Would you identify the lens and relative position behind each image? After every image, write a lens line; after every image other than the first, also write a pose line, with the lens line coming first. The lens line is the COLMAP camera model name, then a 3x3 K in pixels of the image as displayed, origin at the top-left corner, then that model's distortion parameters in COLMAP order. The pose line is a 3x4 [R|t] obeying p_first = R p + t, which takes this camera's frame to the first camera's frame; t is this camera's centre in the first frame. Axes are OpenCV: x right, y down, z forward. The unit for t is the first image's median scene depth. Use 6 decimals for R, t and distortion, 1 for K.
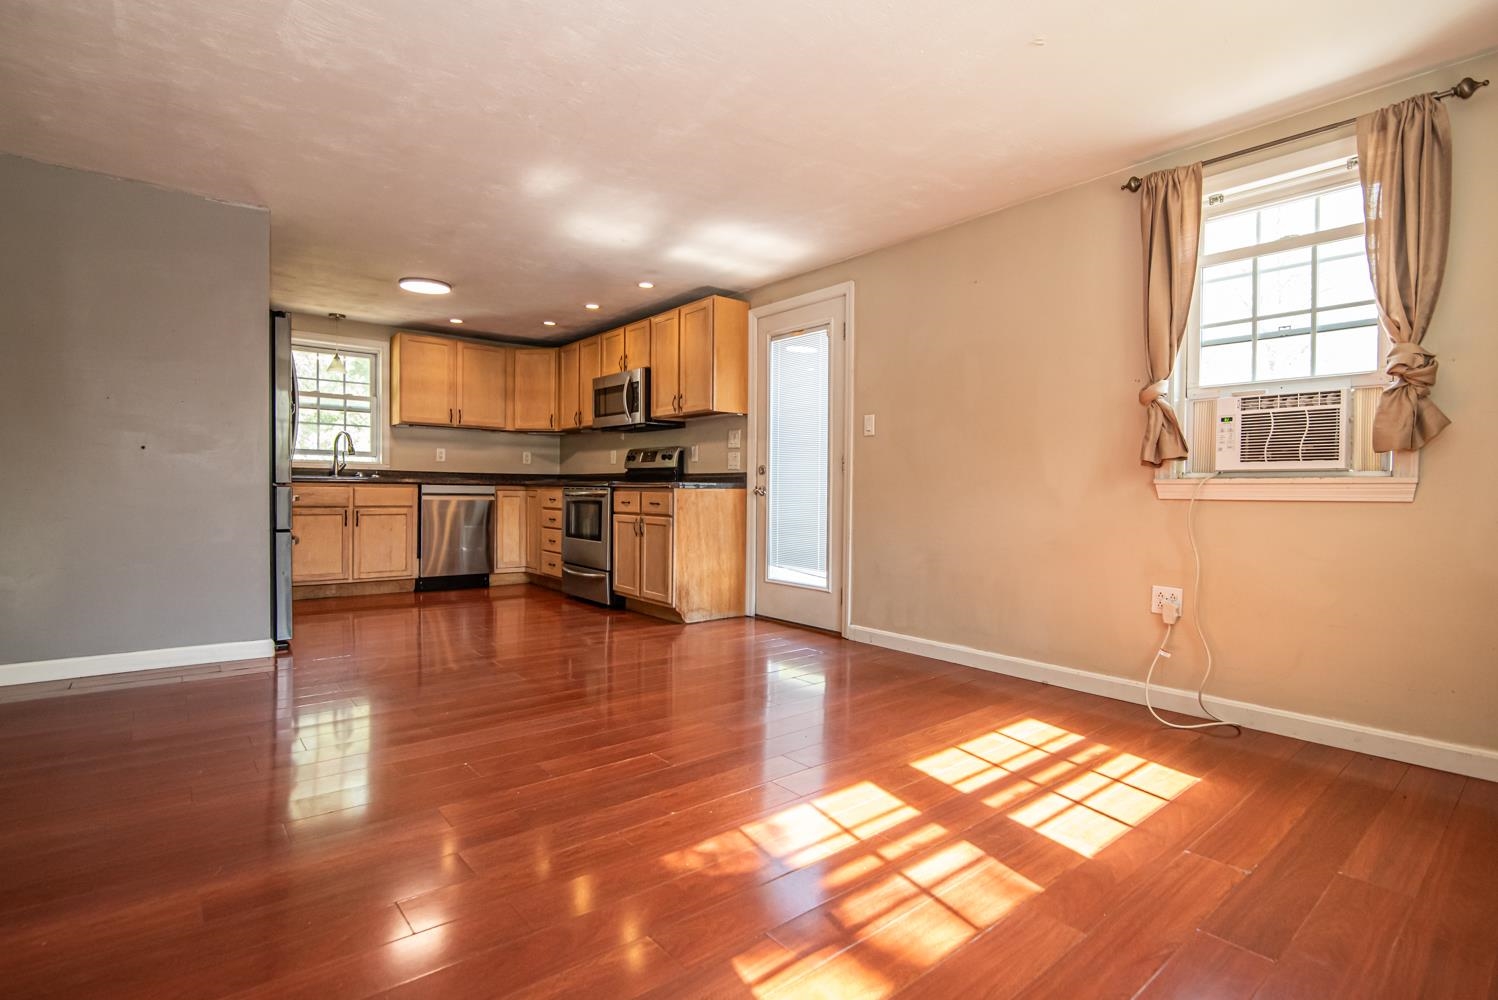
lens RADIAL K [[725.0, 0, 751.5], [0, 725.0, 501.6], [0, 0, 1]] dist [0.000683, -0.000388]
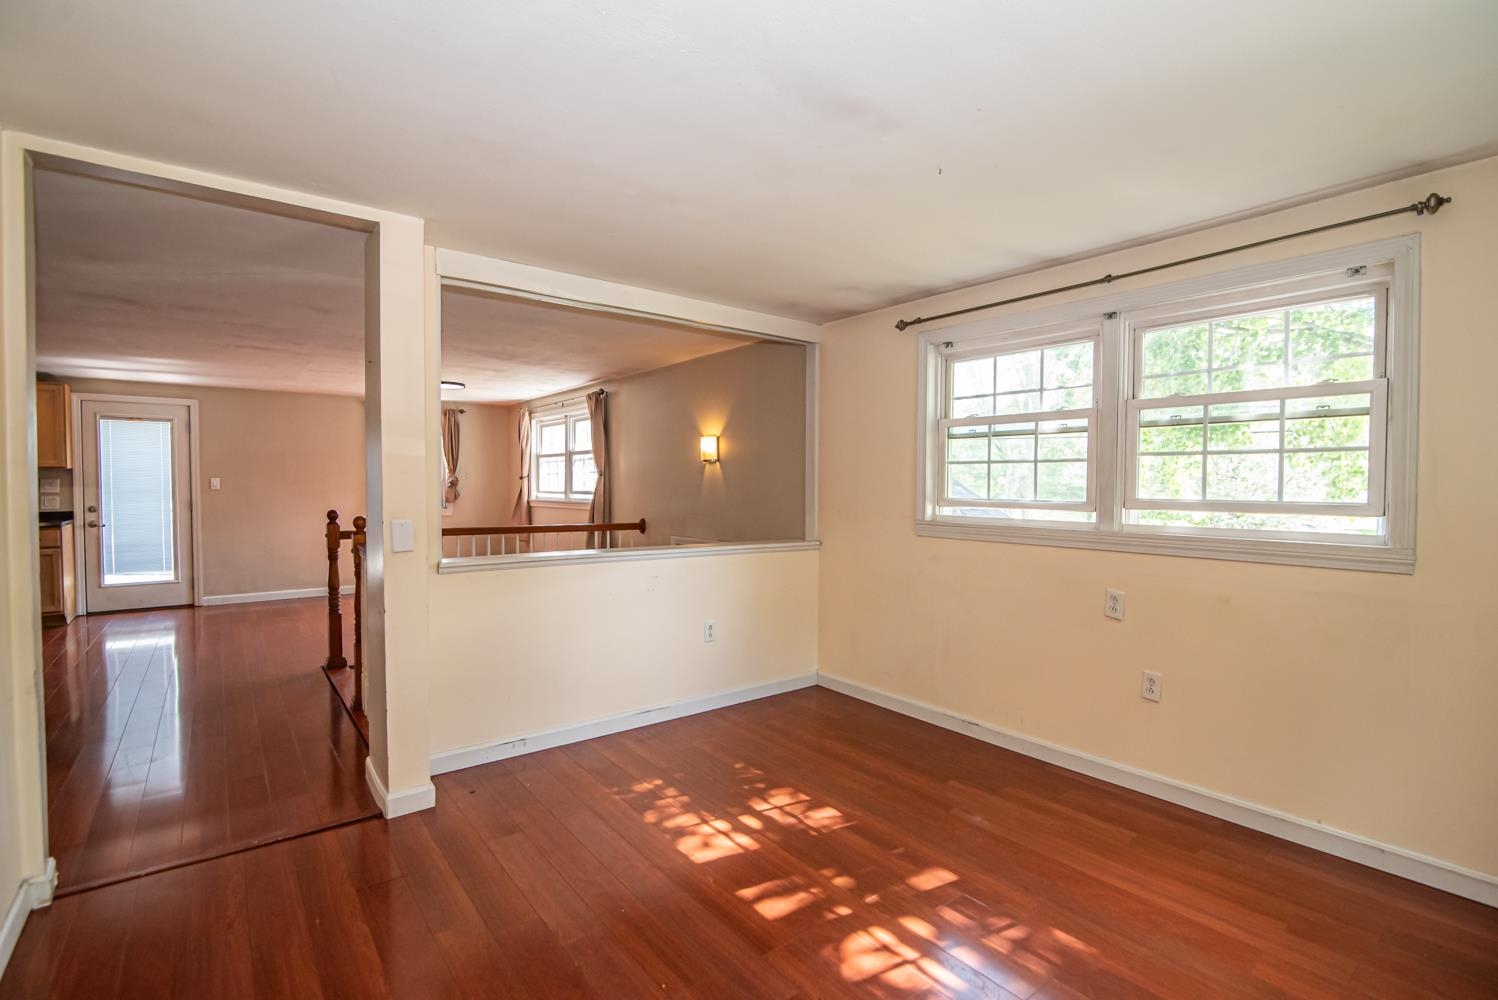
lens RADIAL K [[725.0, 0, 748.2], [0, 725.0, 496.4], [0, 0, 1]] dist [0.000683, -0.000388]
pose [[0.051317, -0.030325, 0.998222, -1.451258], [0.012609, 0.999479, 0.029715, -0.102540], [-0.998603, 0.011062, 0.051672, -0.382420]]
